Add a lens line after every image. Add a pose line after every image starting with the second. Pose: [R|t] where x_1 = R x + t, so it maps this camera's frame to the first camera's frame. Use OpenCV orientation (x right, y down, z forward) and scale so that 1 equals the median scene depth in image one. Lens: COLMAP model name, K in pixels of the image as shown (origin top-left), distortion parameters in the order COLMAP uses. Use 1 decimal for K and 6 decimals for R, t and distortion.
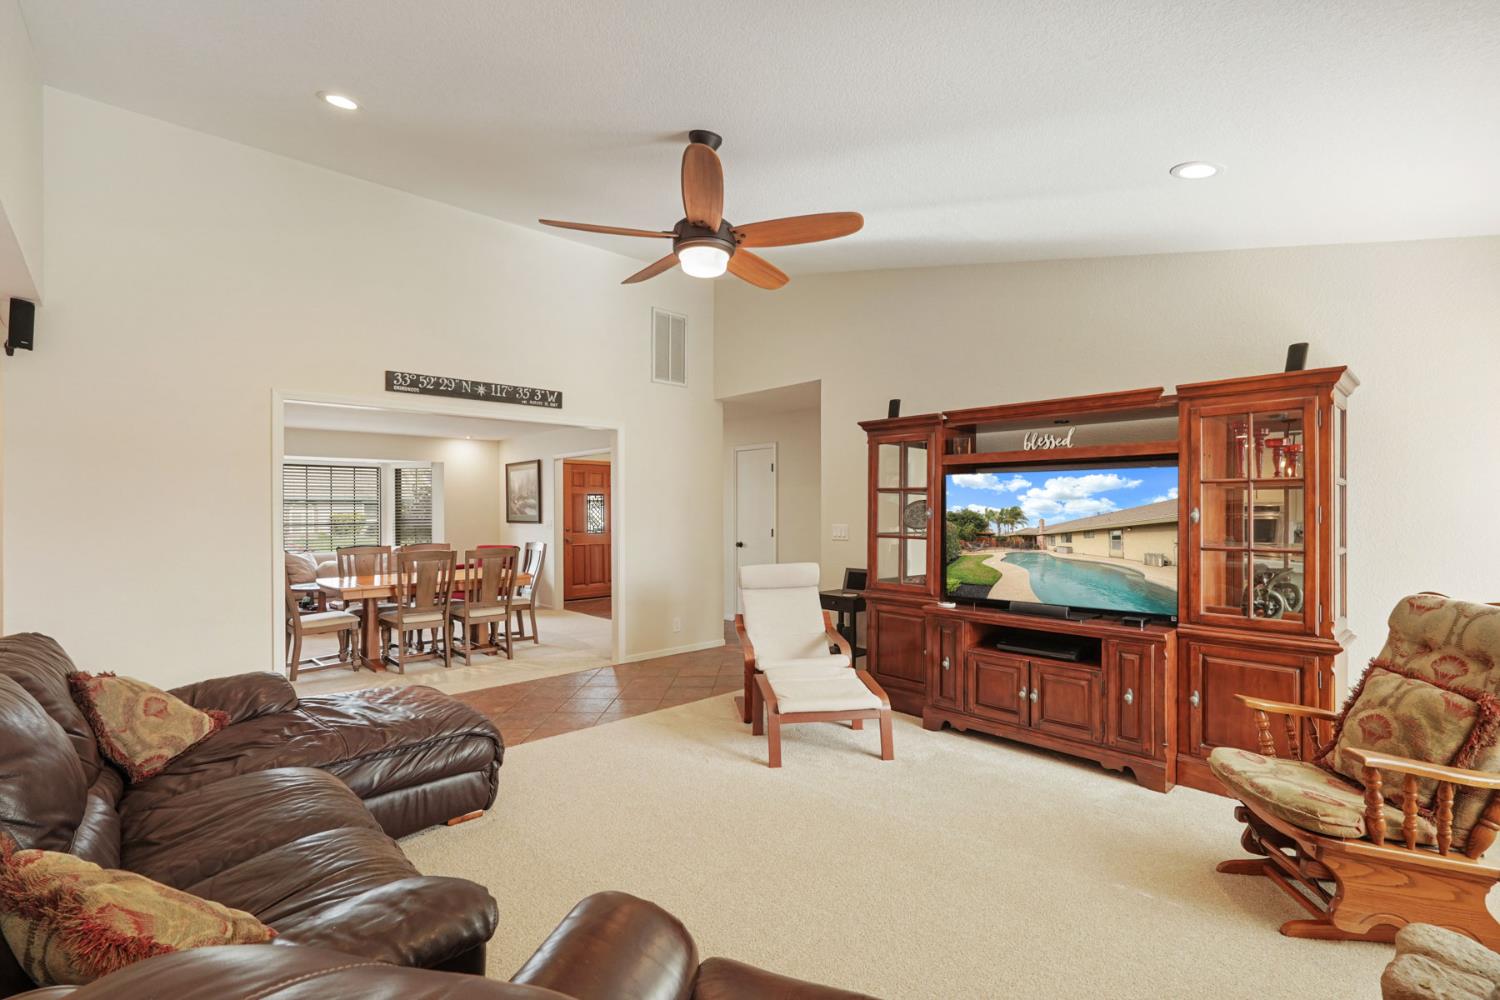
lens RADIAL K [[675.1, 0, 750.0], [0, 675.1, 505.0], [0, 0, 1]] dist [-0.015896, 0.006894]
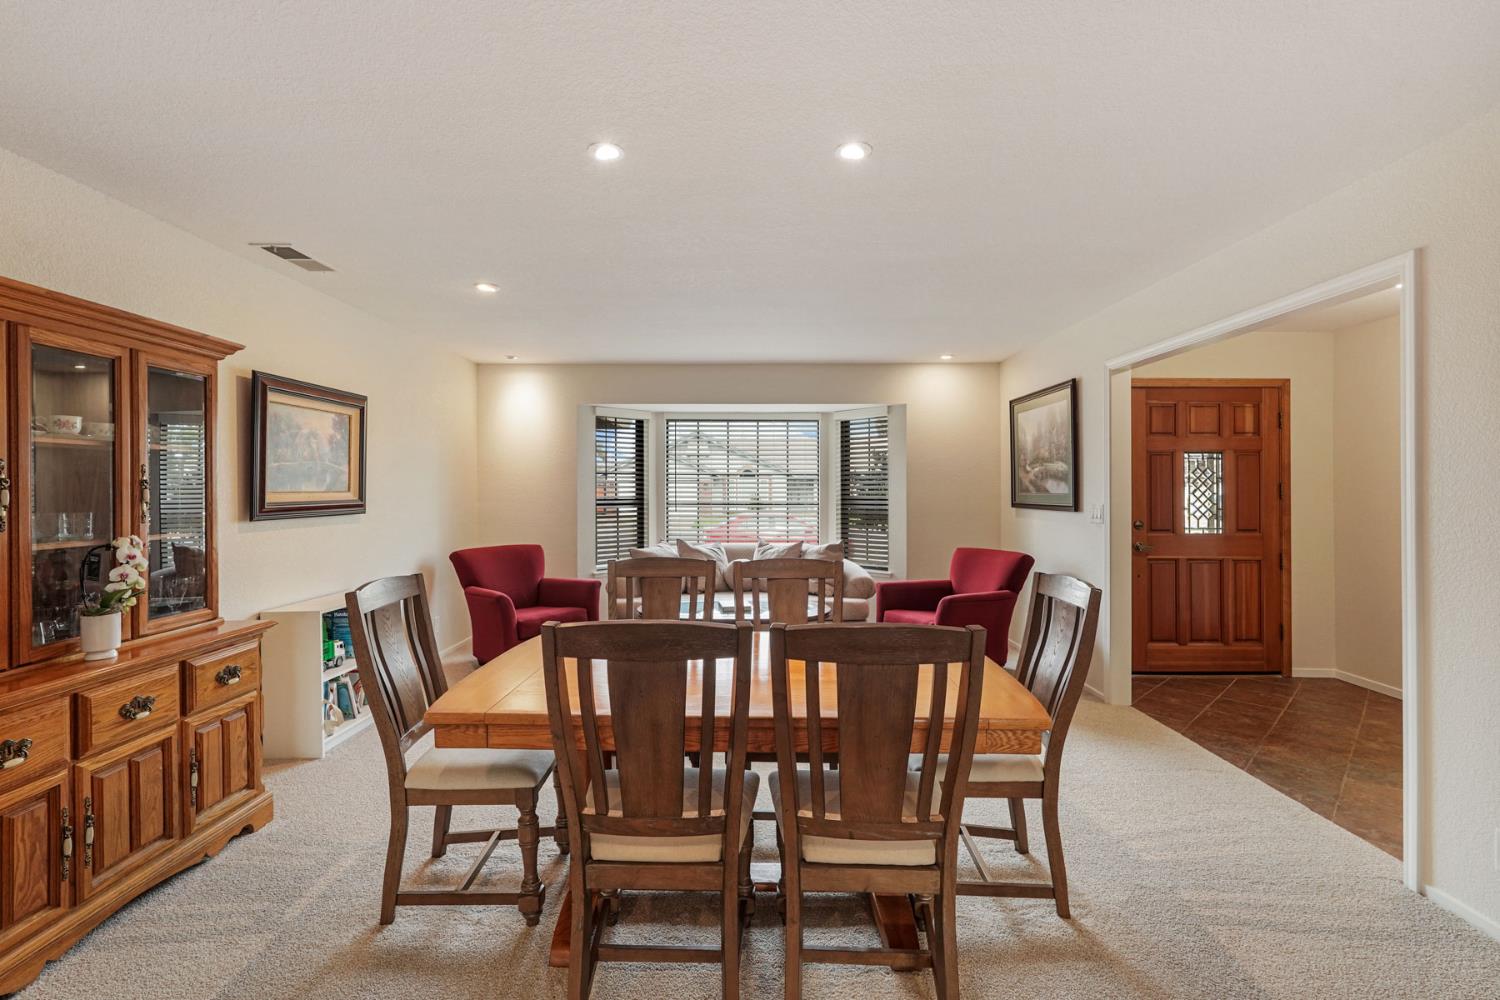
lens RADIAL K [[675.1, 0, 741.5], [0, 675.1, 486.4], [0, 0, 1]] dist [-0.015896, 0.006894]
pose [[0.723988, 0.002438, -0.689808, -0.345403], [0.000233, 0.999993, 0.003779, 0.016790], [0.689813, -0.002897, 0.723982, 1.095667]]
